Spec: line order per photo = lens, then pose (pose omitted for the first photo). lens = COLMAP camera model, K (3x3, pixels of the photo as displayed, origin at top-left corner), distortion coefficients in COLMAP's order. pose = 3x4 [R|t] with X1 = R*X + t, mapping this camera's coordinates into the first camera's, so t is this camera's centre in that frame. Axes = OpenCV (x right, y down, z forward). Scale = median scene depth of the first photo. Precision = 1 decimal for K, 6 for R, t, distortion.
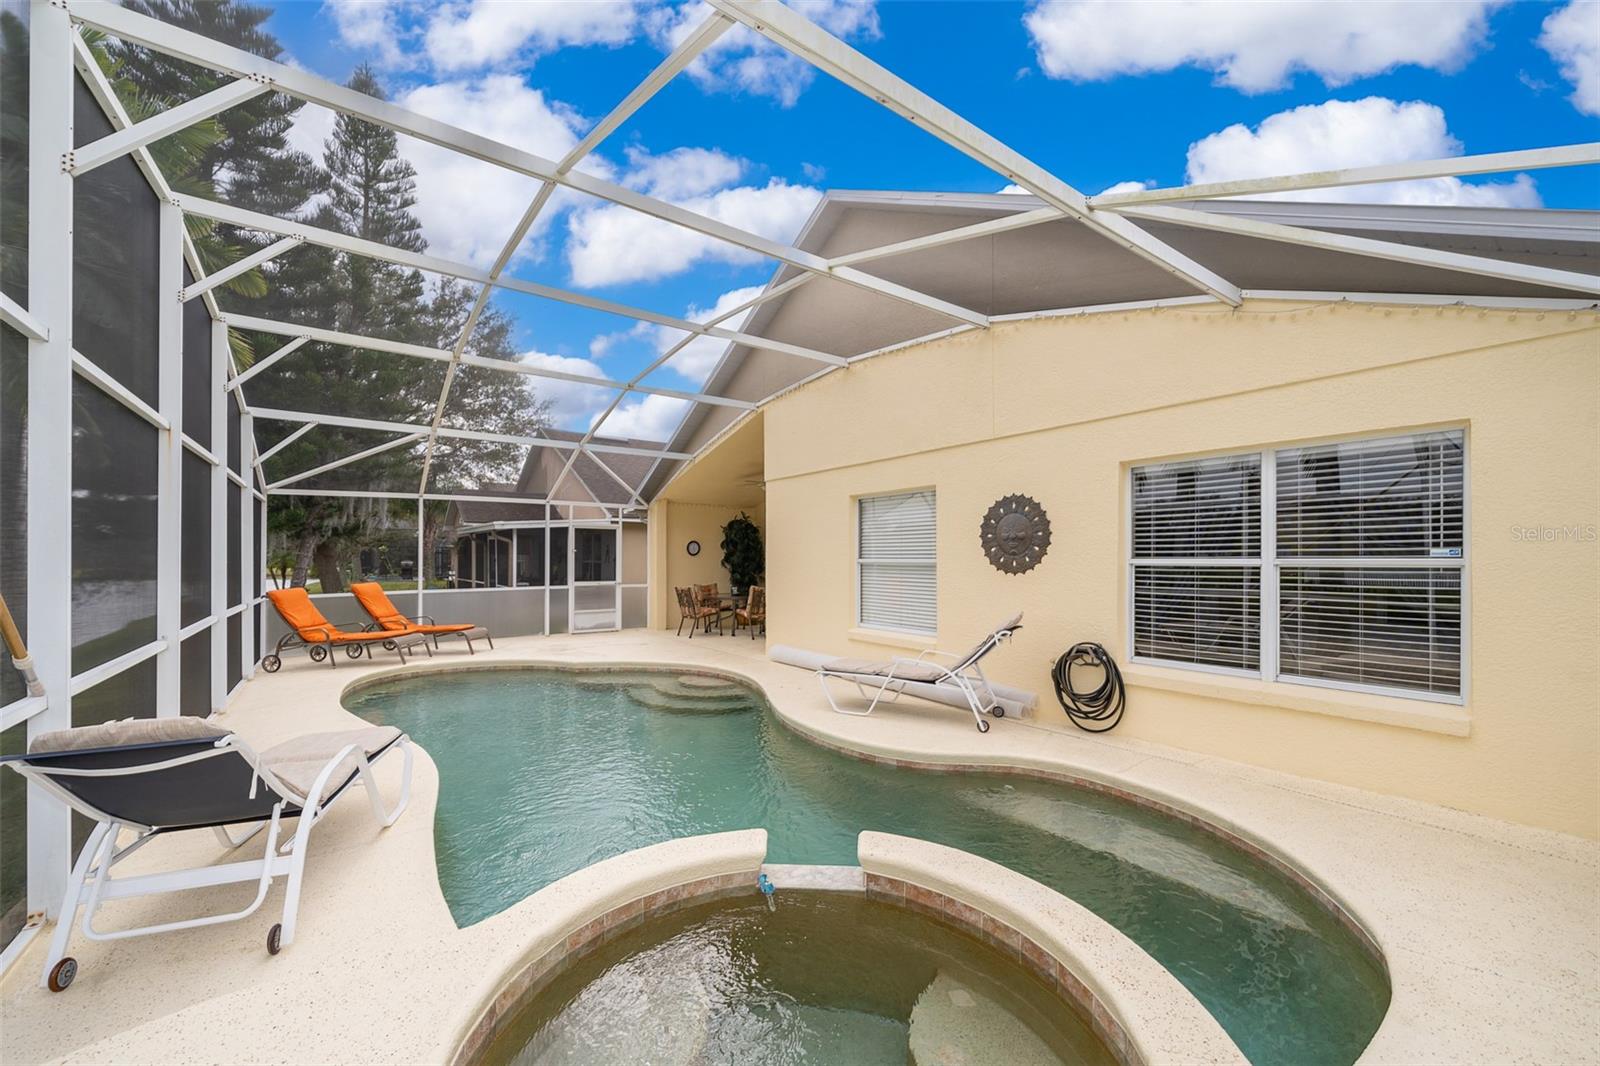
lens RADIAL K [[617.7, 0, 799.3], [0, 617.7, 546.3], [0, 0, 1]] dist [-0.007242, 0.000417]
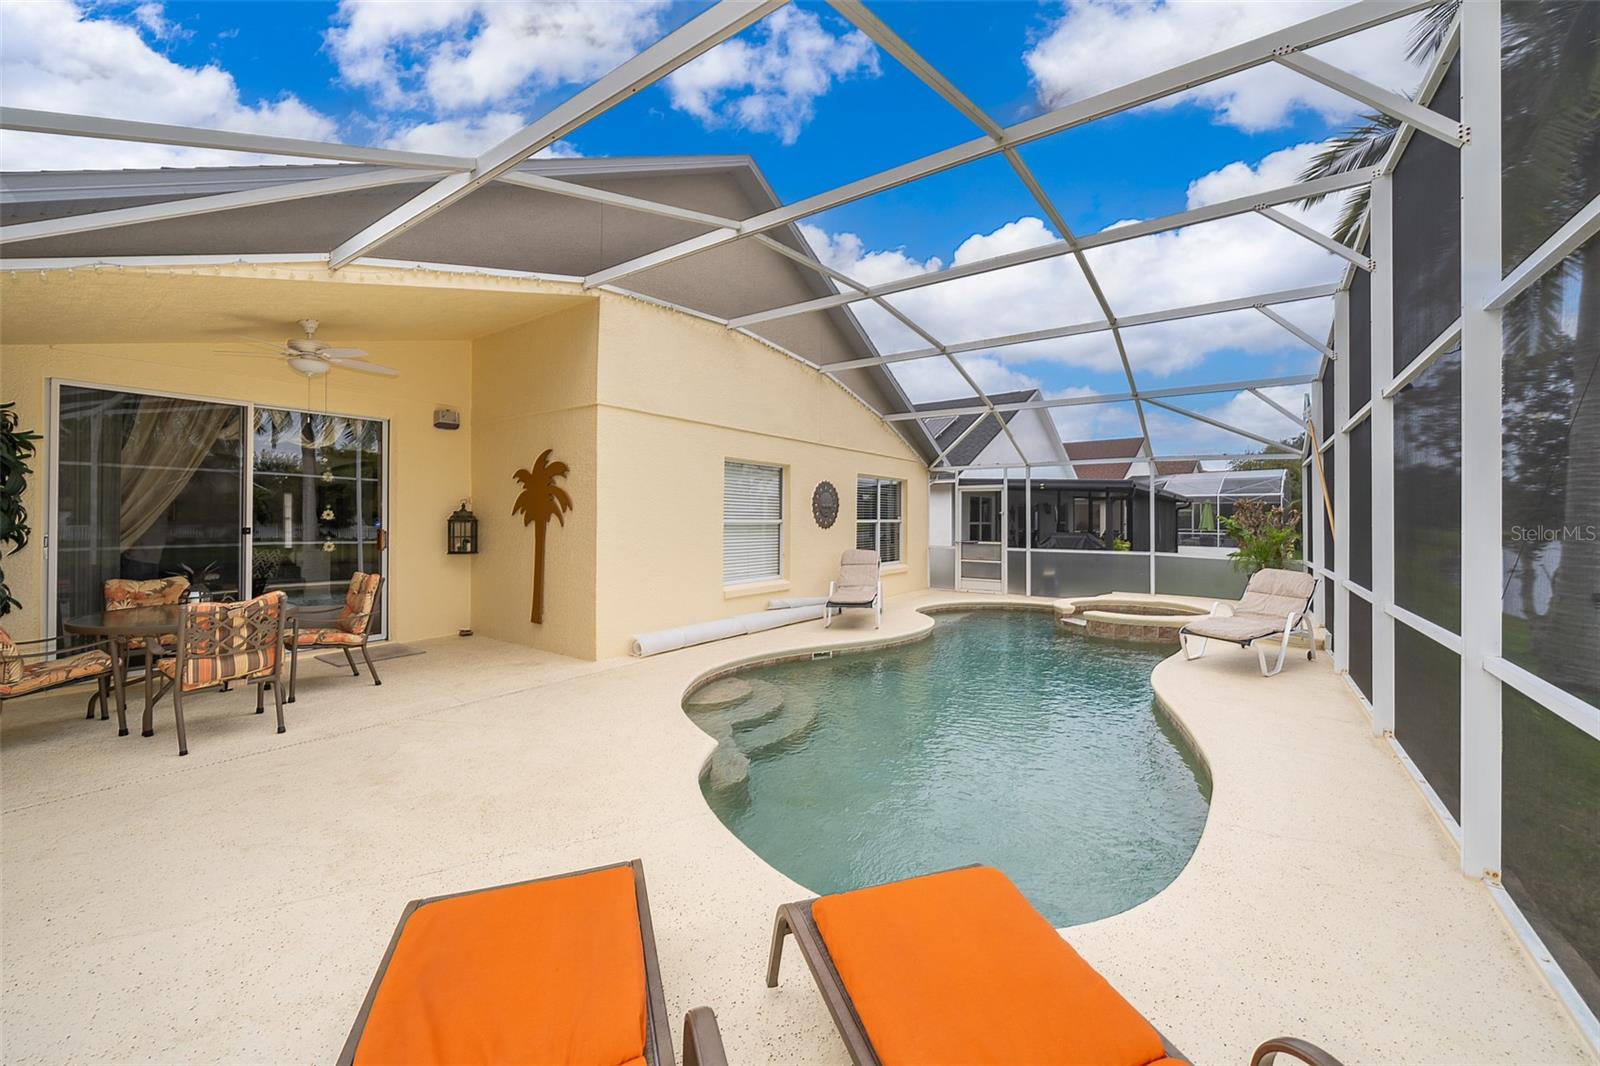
lens RADIAL K [[617.7, 0, 800.1], [0, 617.7, 525.9], [0, 0, 1]] dist [-0.007242, 0.000417]
pose [[-0.327759, 0.003931, 0.944753, -1.172056], [-0.005807, 0.999964, -0.006175, 0.046487], [-0.944743, -0.007511, -0.327725, 1.562916]]
